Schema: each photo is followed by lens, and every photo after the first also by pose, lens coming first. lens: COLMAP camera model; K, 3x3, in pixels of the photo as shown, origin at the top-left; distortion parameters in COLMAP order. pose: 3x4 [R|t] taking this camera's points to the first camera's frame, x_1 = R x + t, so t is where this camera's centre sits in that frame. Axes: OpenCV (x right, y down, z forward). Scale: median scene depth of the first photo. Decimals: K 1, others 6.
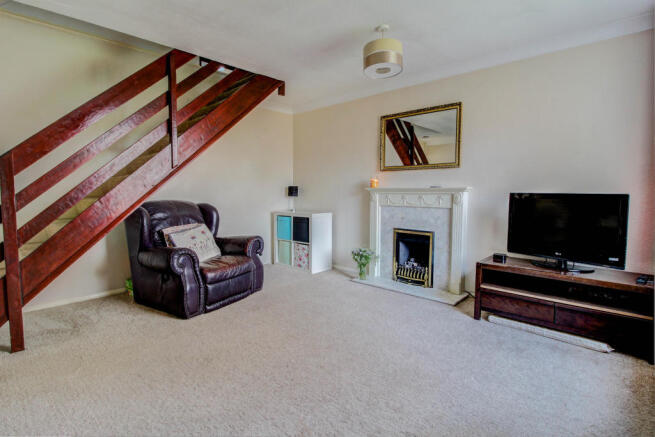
lens RADIAL K [[336.9, 0, 325.8], [0, 336.9, 216.5], [0, 0, 1]] dist [-0.007334, -0.000781]
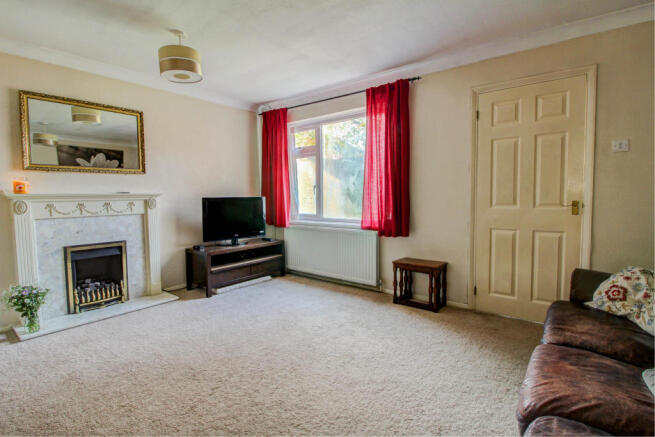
lens RADIAL K [[336.9, 0, 325.6], [0, 336.9, 217.1], [0, 0, 1]] dist [-0.007334, -0.000781]
pose [[-0.115605, -0.060822, 0.991431, -0.688424], [0.094796, 0.992892, 0.071965, -0.034610], [-0.988761, 0.102304, -0.109018, 0.557491]]
